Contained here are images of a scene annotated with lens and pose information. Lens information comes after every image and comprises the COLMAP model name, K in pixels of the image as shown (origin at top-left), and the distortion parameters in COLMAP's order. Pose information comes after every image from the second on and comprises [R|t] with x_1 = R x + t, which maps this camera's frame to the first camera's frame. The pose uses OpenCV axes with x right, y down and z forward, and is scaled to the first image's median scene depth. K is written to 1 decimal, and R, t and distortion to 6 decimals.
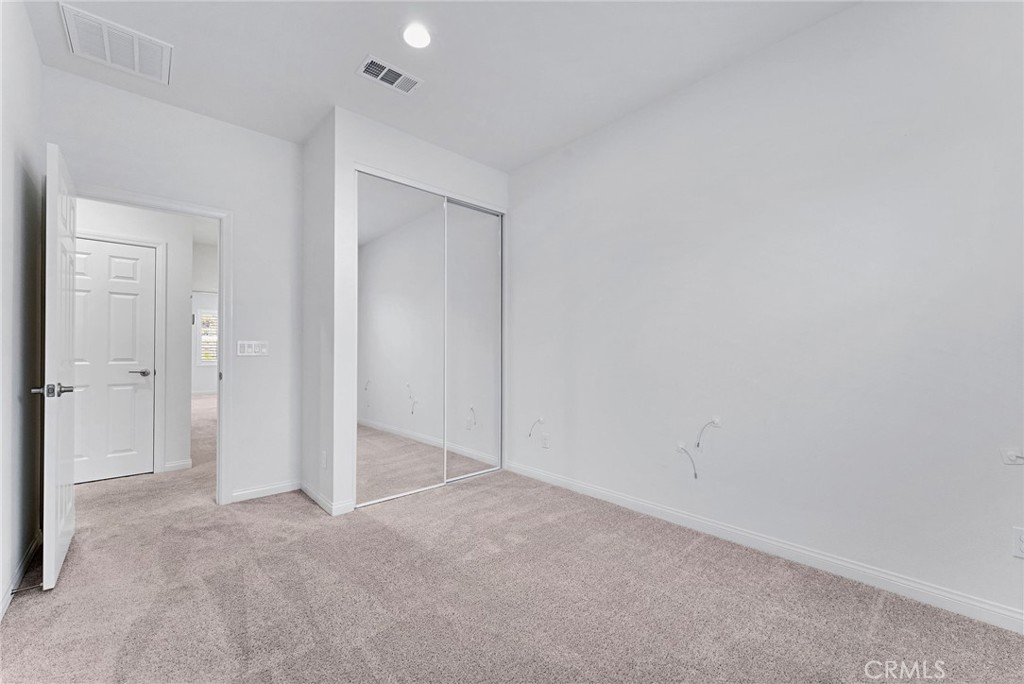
lens RADIAL K [[422.3, 0, 510.0], [0, 422.3, 348.1], [0, 0, 1]] dist [0.003860, 0.001479]
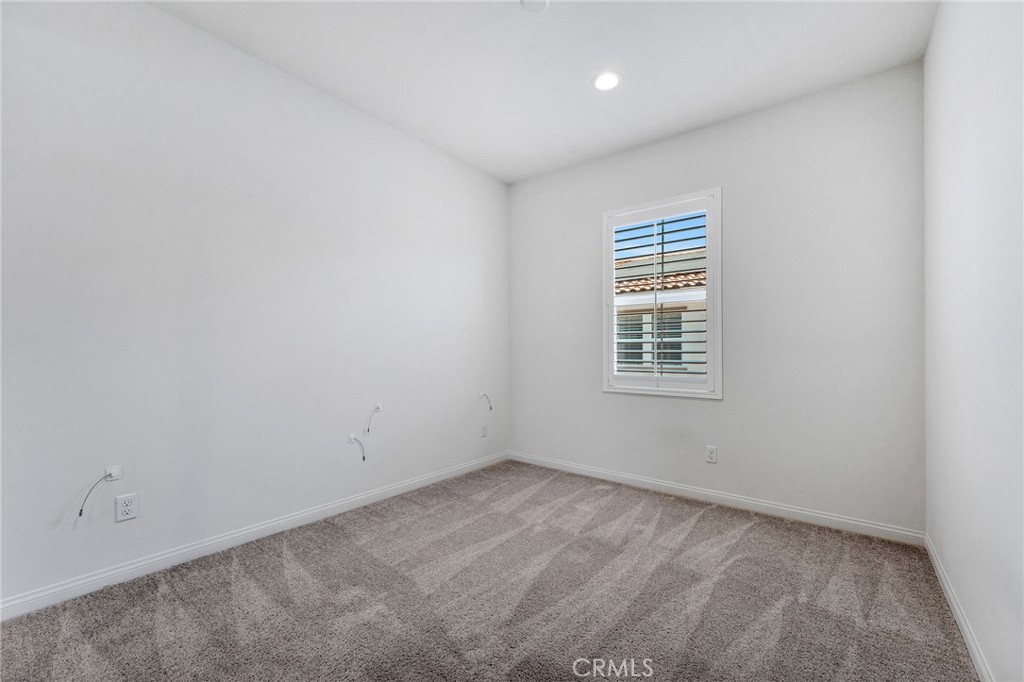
lens RADIAL K [[422.3, 0, 507.7], [0, 422.3, 349.1], [0, 0, 1]] dist [0.003860, 0.001479]
pose [[-0.178813, 0.010168, 0.983831, -0.739527], [-0.015876, 0.999787, -0.013219, 0.016276], [-0.983755, -0.017983, -0.178613, 0.812274]]
